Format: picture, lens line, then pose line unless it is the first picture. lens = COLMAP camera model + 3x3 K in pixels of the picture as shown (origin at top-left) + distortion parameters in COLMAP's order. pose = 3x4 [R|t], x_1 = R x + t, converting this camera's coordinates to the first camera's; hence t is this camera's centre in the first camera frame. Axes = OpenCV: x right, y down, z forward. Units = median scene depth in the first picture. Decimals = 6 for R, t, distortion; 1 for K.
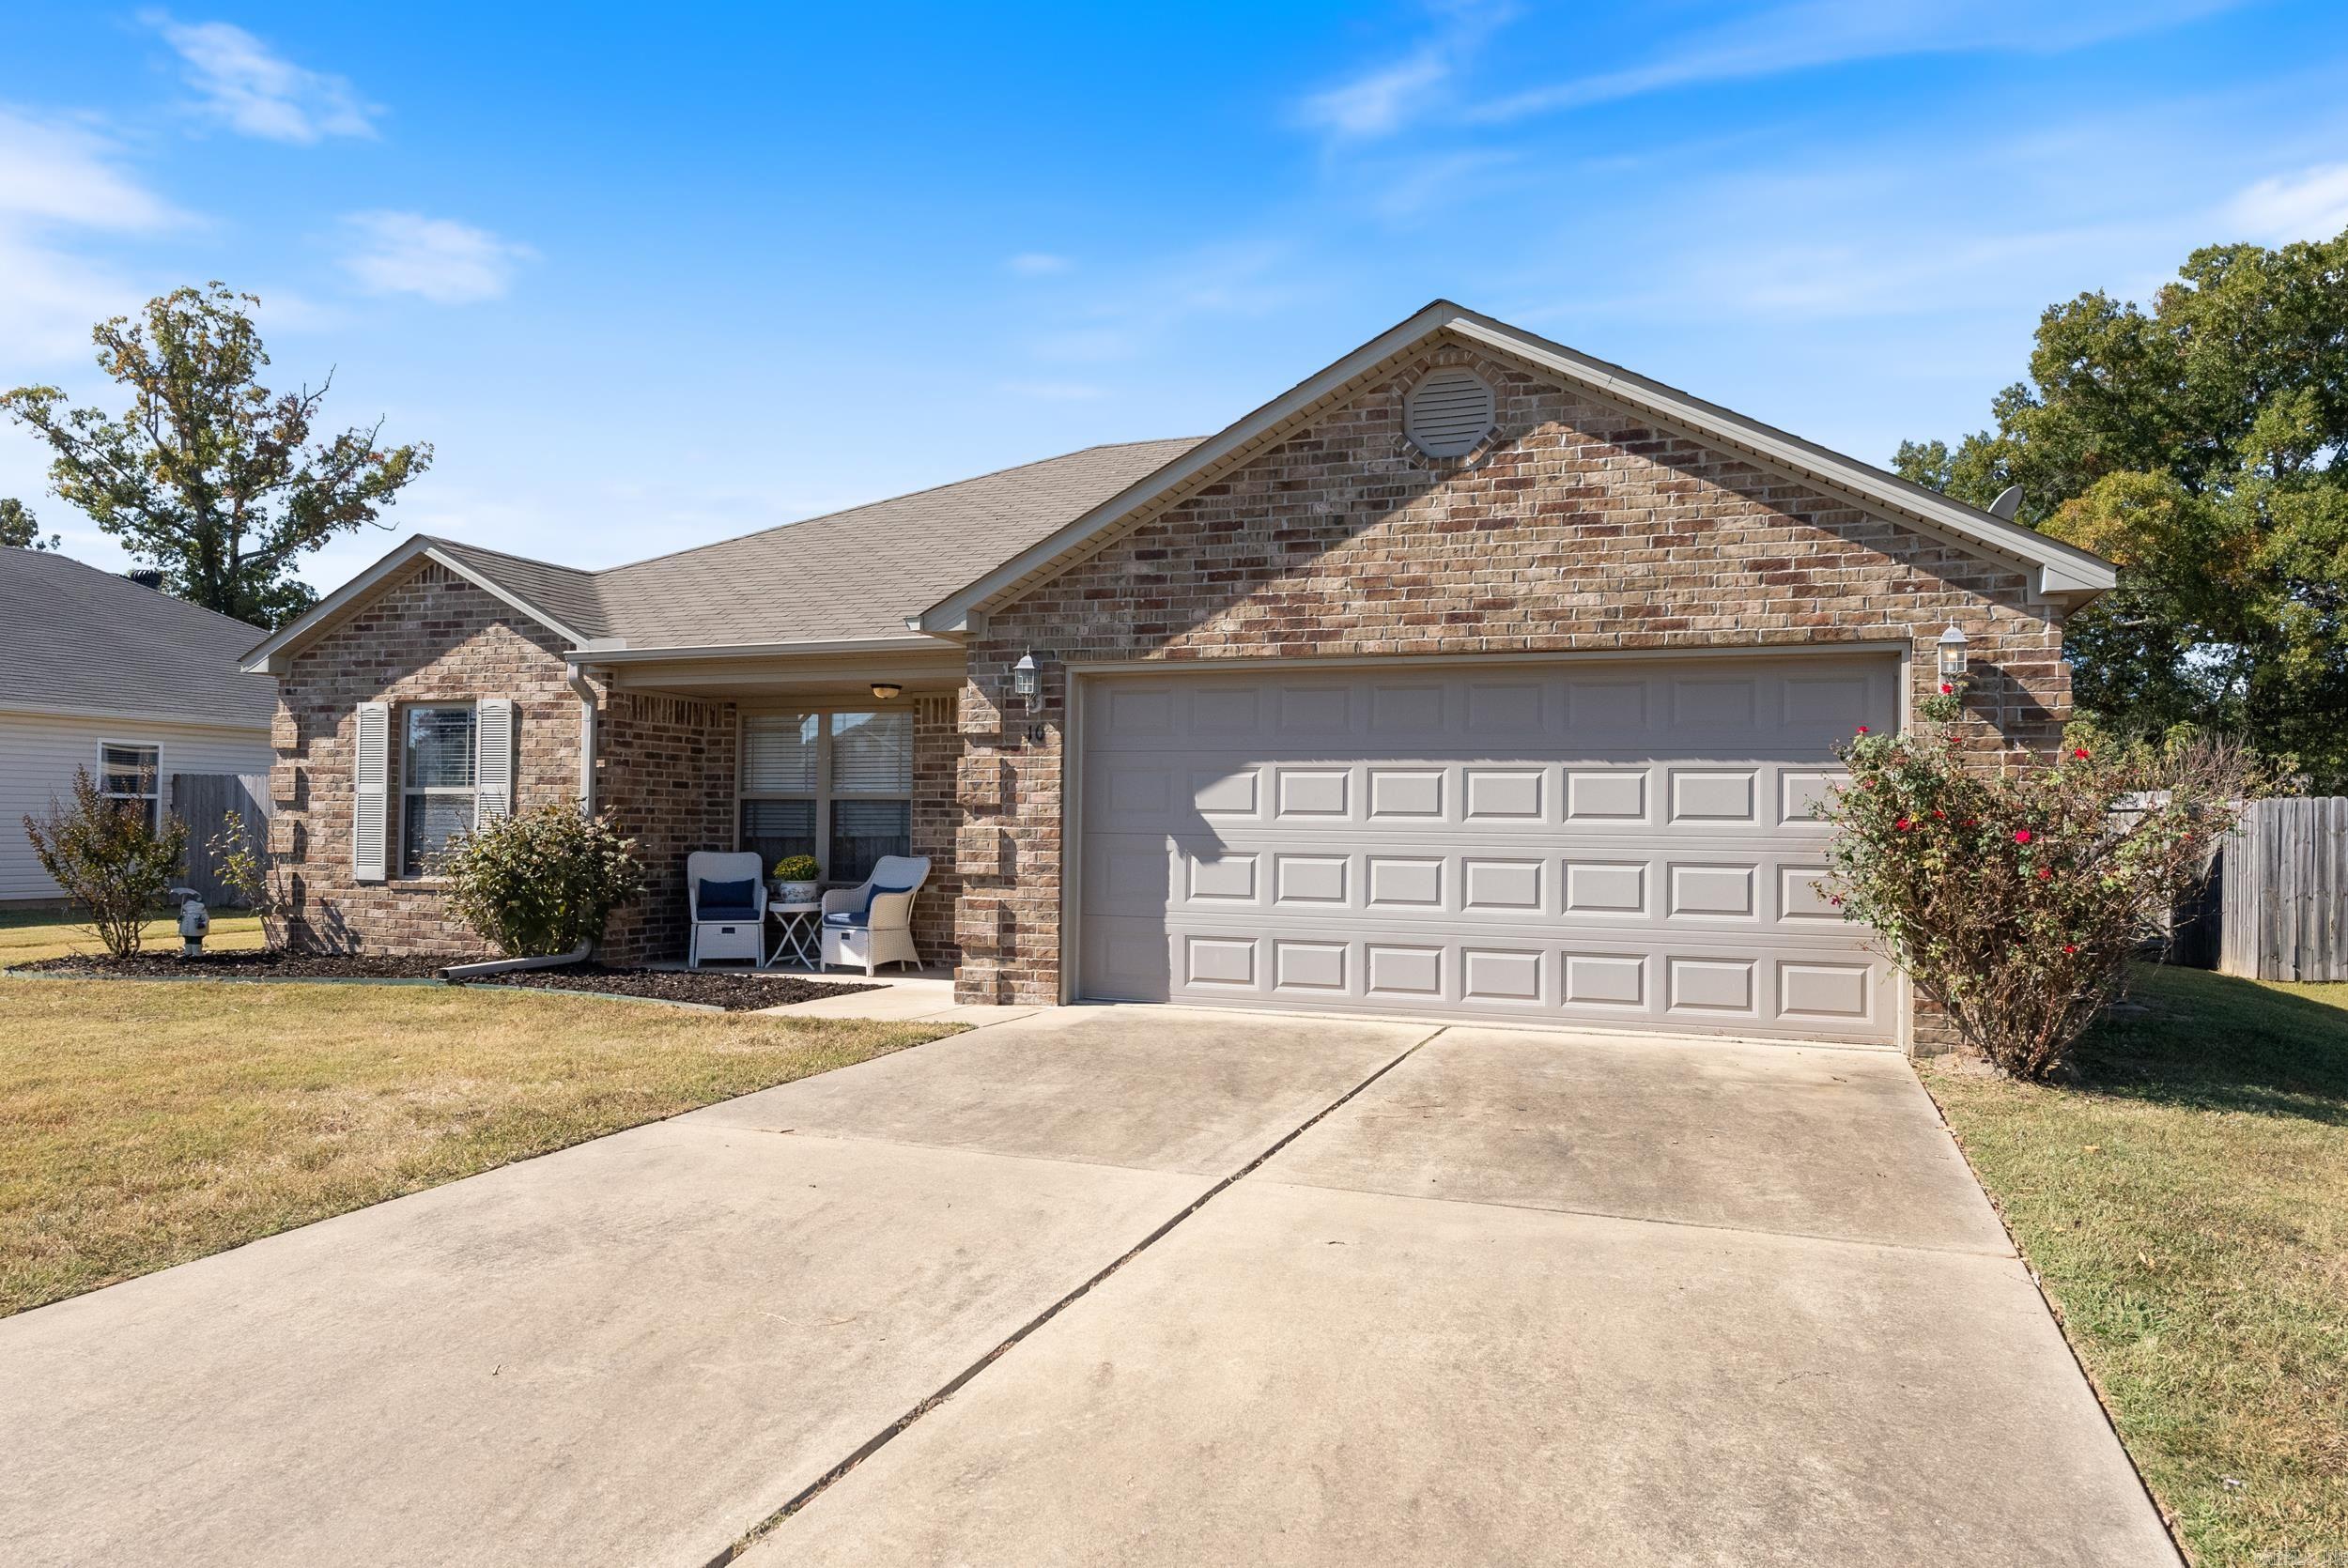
lens RADIAL K [[1550.2, 0, 1179.1], [0, 1550.2, 786.1], [0, 0, 1]] dist [-0.001563, 0.001623]
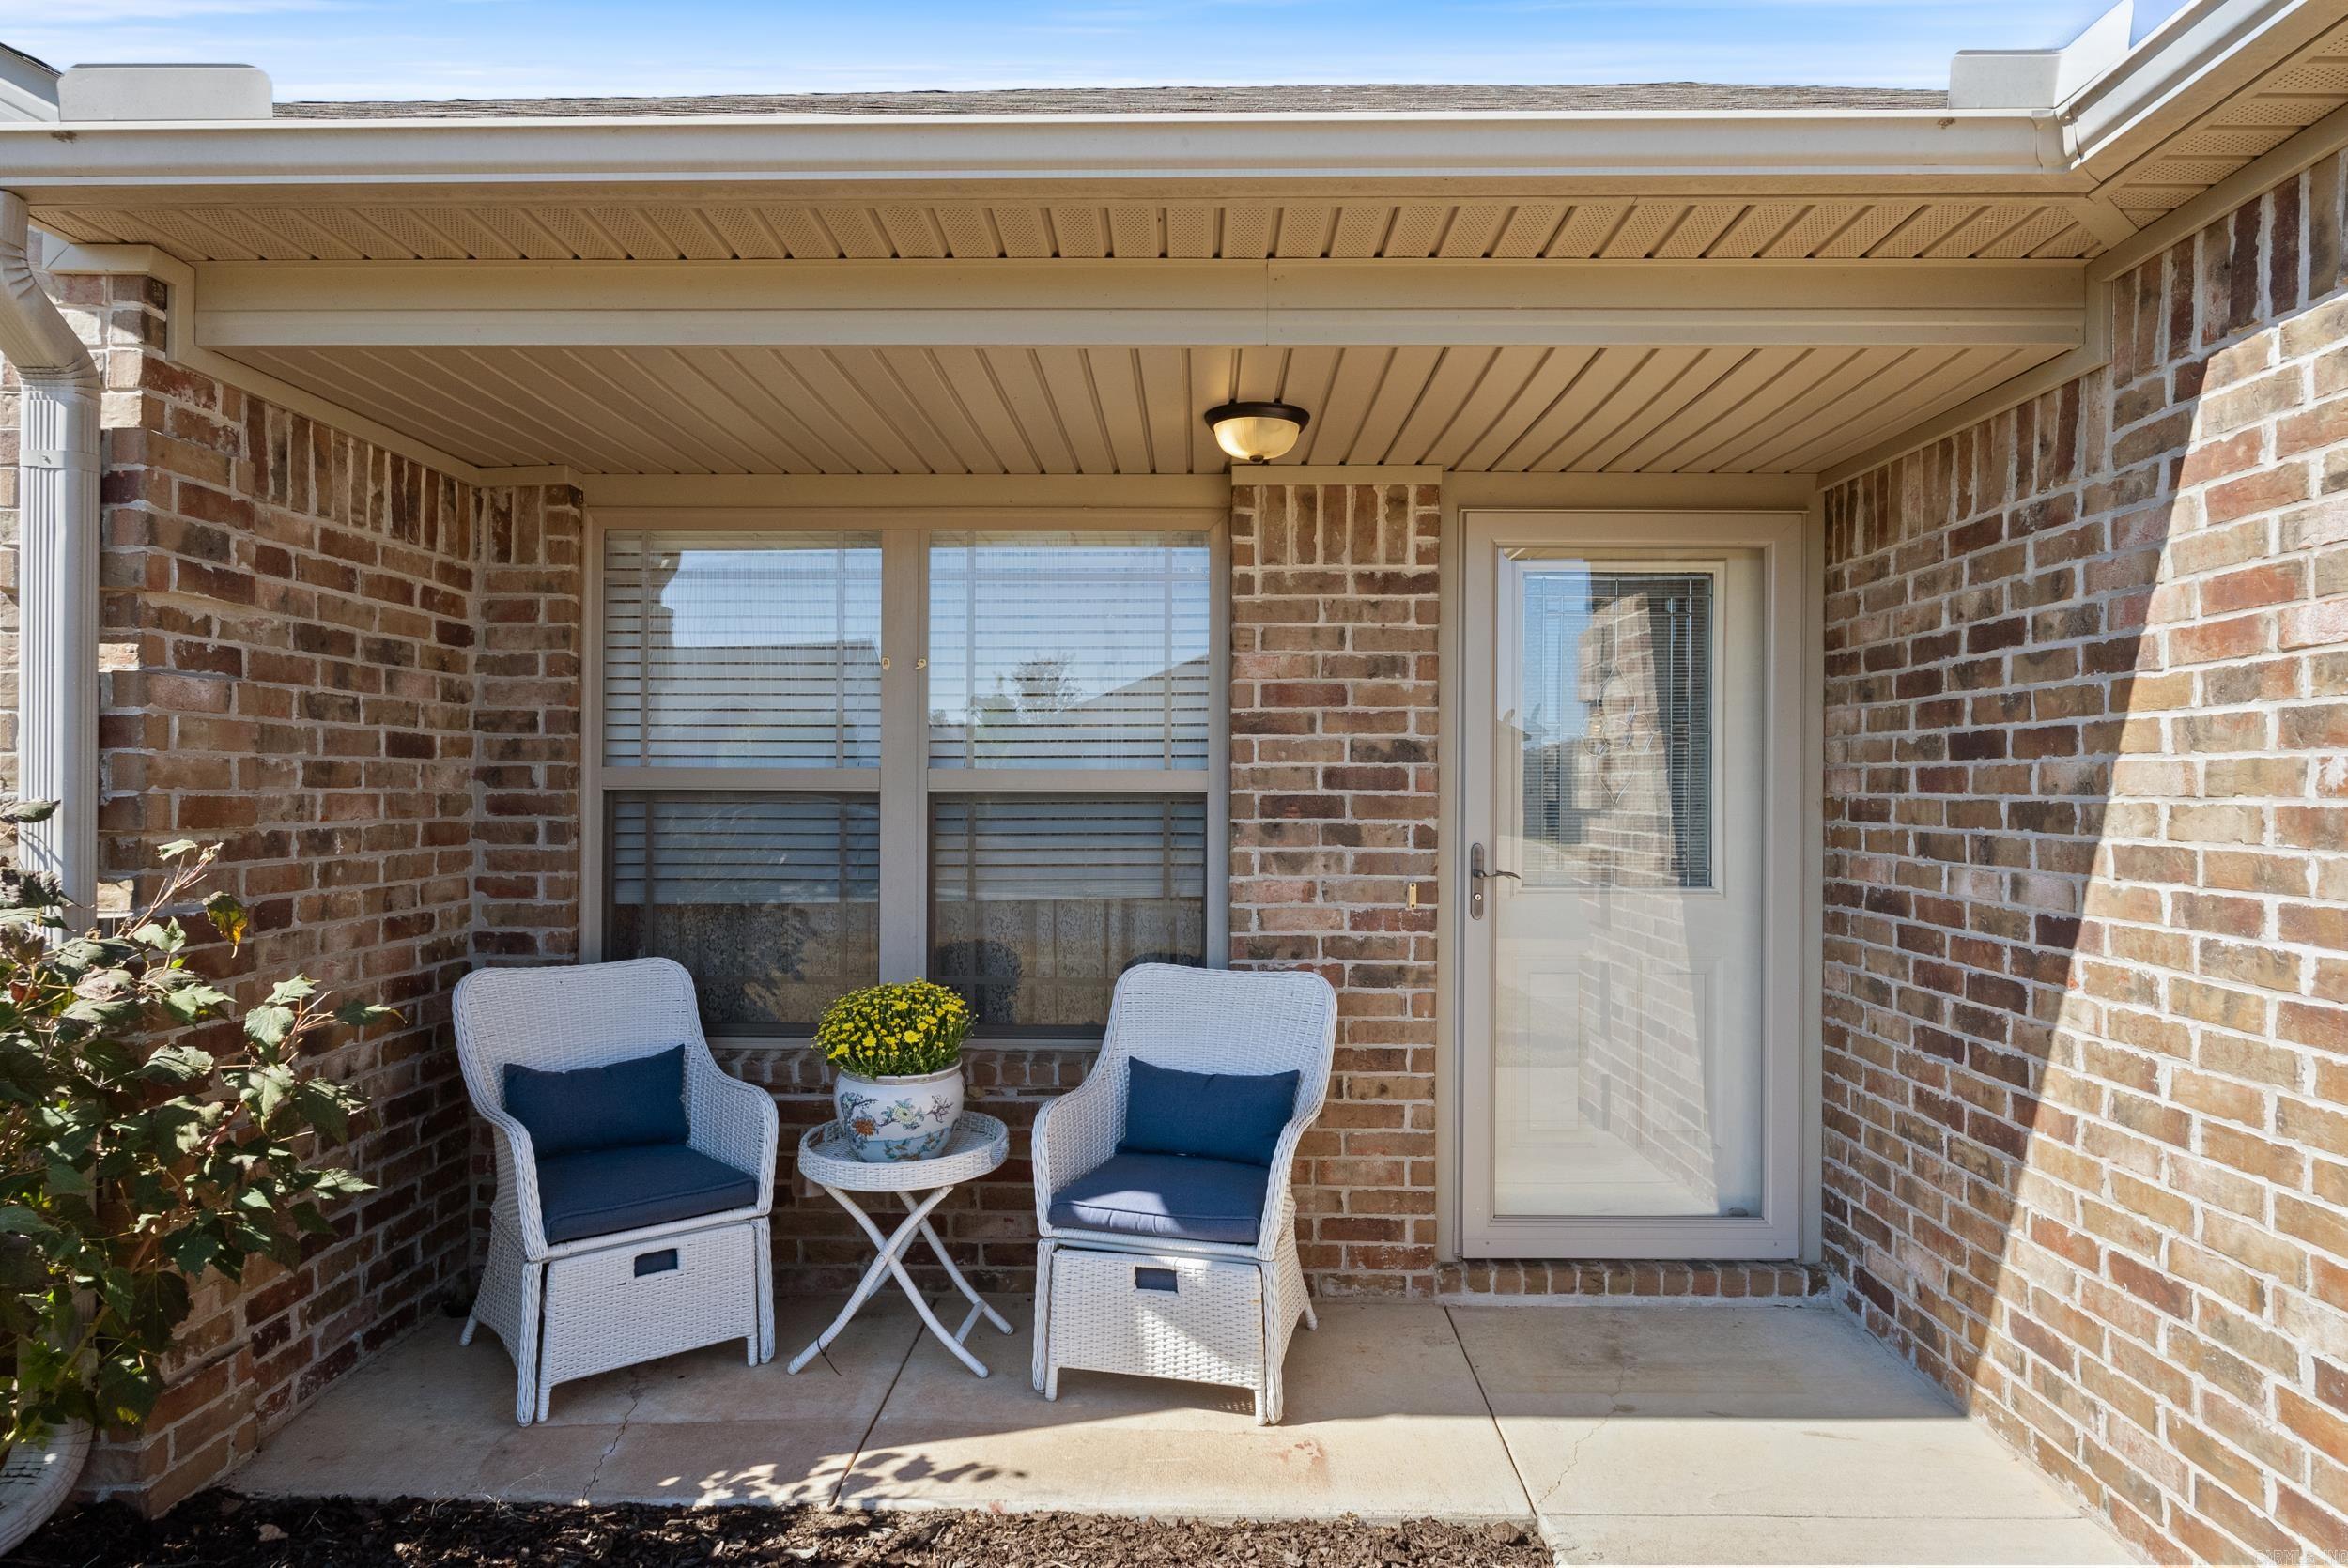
lens RADIAL K [[1430.0, 0, 1176.9], [0, 1430.0, 782.0], [0, 0, 1]] dist [-0.005828, -0.000540]
pose [[0.940576, -0.006796, 0.339516, -0.290672], [-0.003822, 0.999525, 0.030596, -0.002892], [-0.339562, -0.030075, 0.940103, 0.728873]]
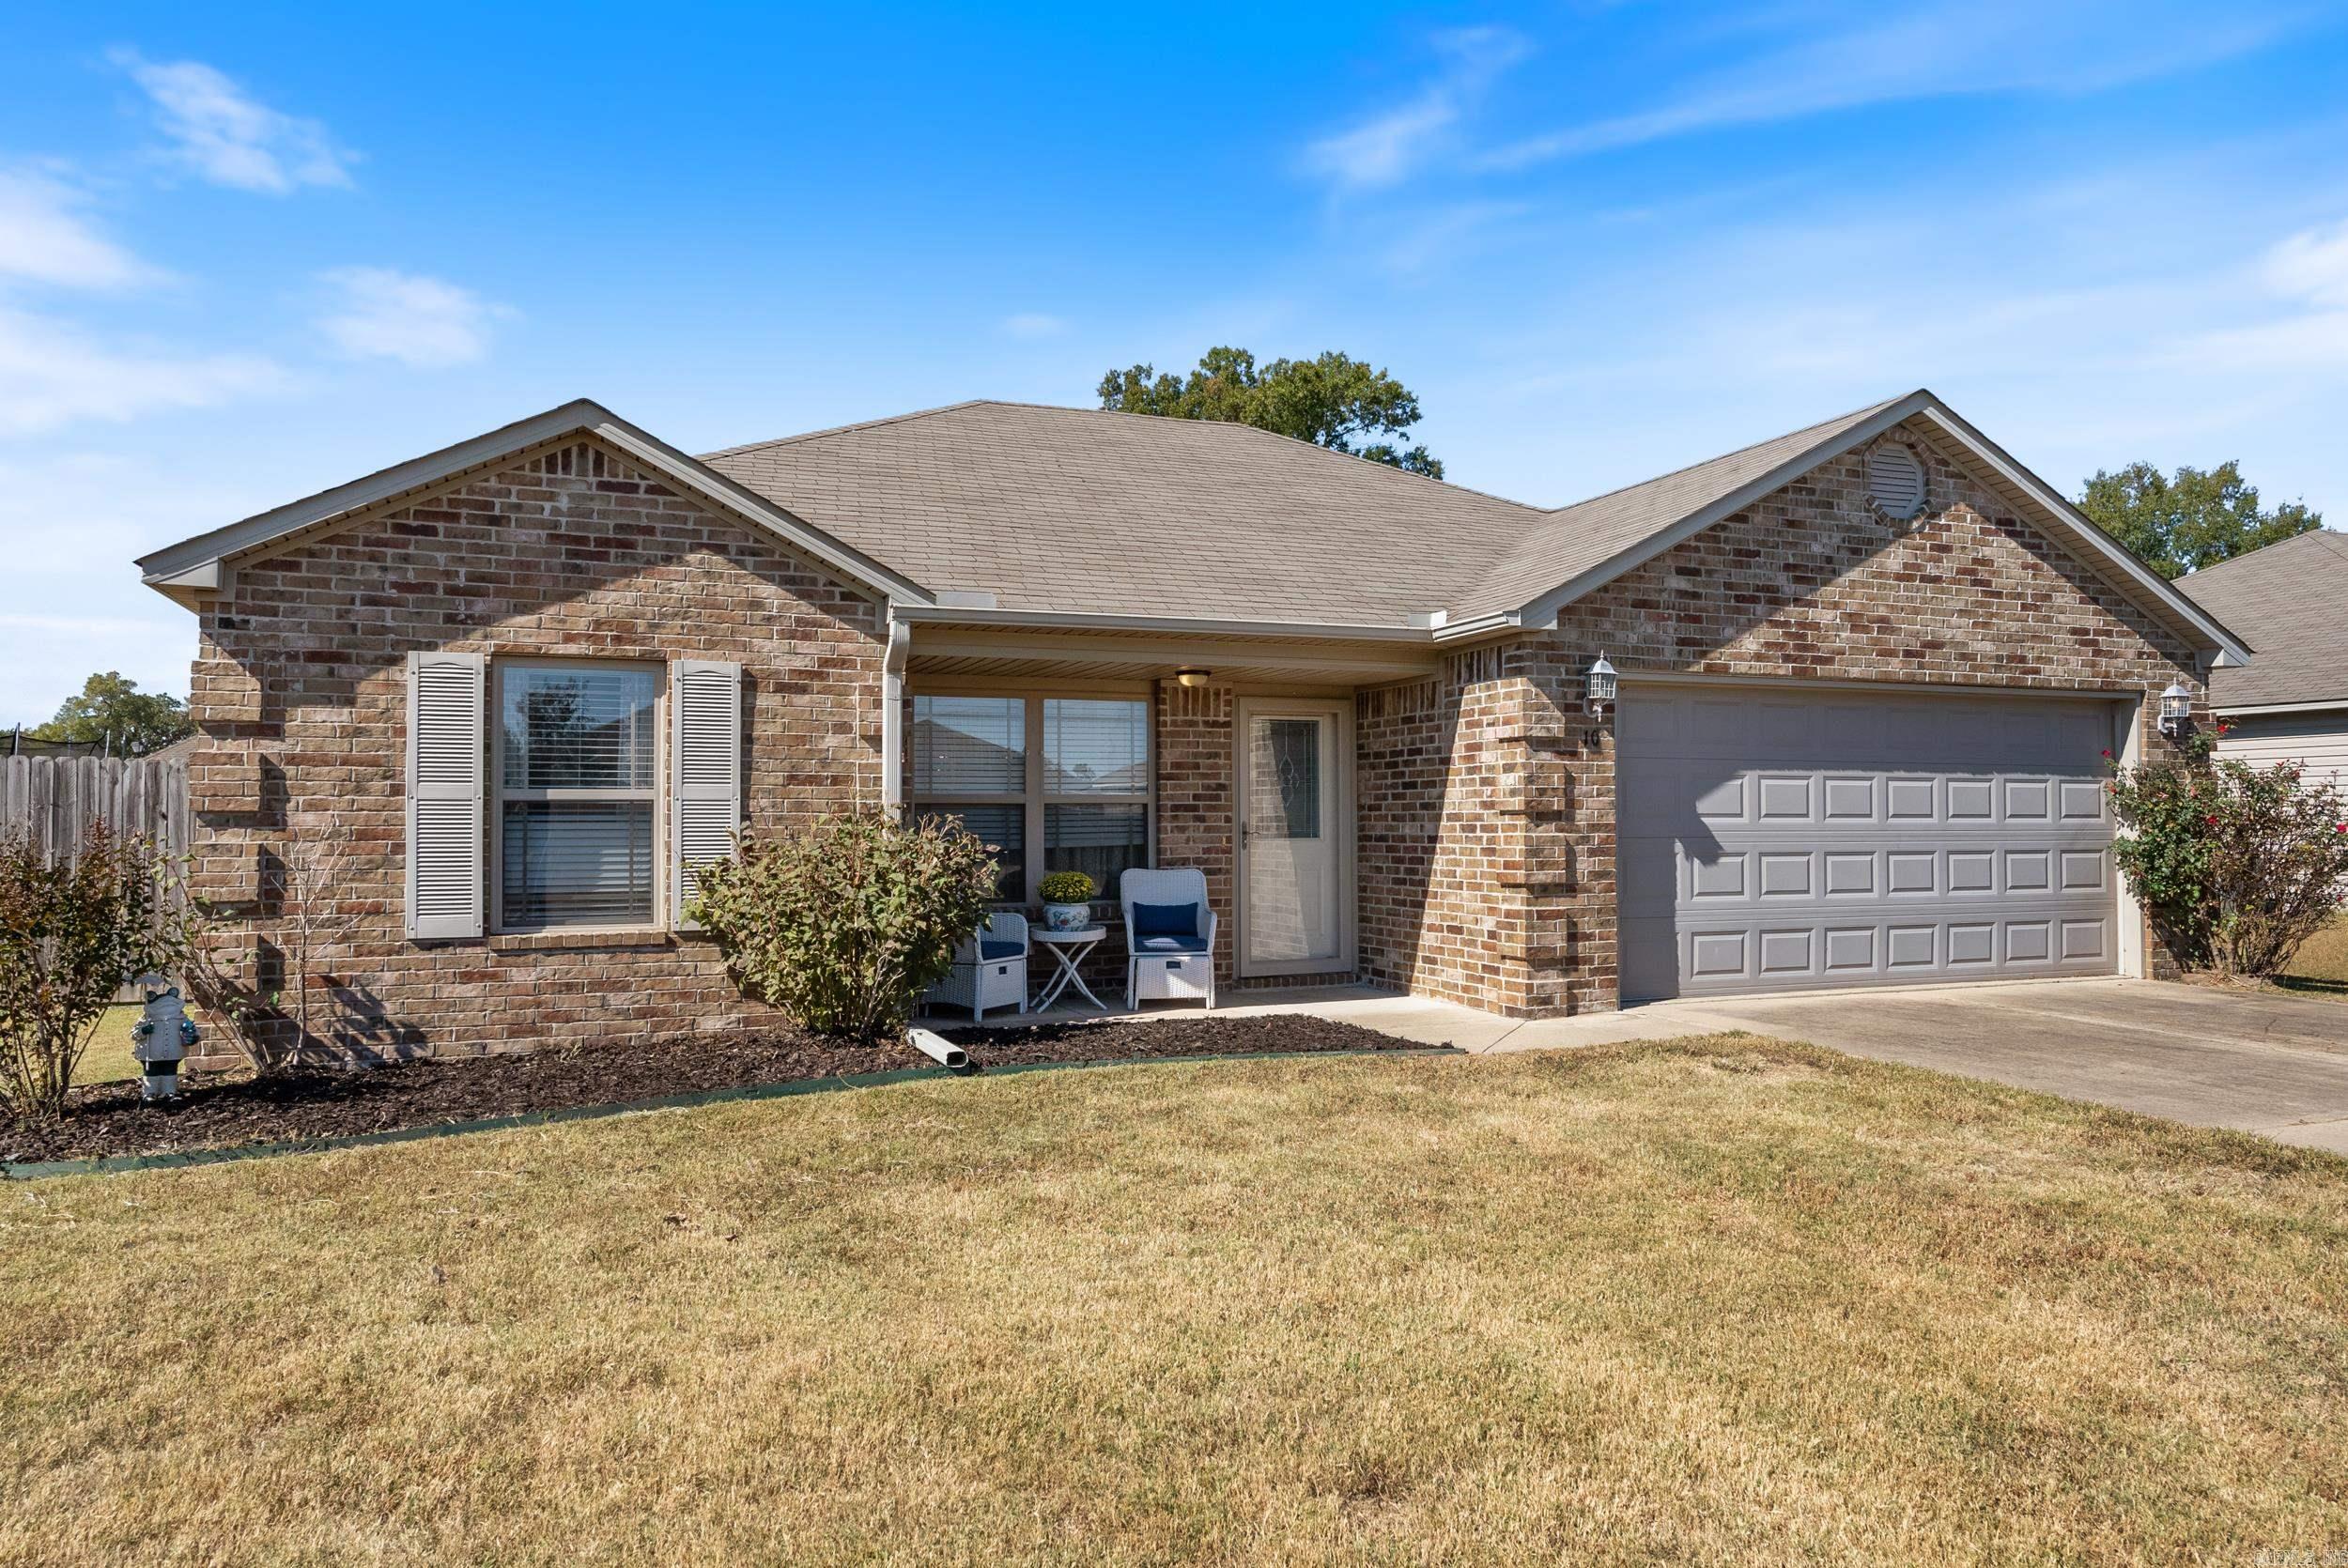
lens RADIAL K [[1550.2, 0, 1179.1], [0, 1550.2, 786.1], [0, 0, 1]] dist [-0.001563, 0.001623]
pose [[0.733221, 0.000117, 0.679990, -0.766317], [-0.006815, 0.999951, 0.007176, -0.007195], [-0.679956, -0.009896, 0.733186, 0.362016]]
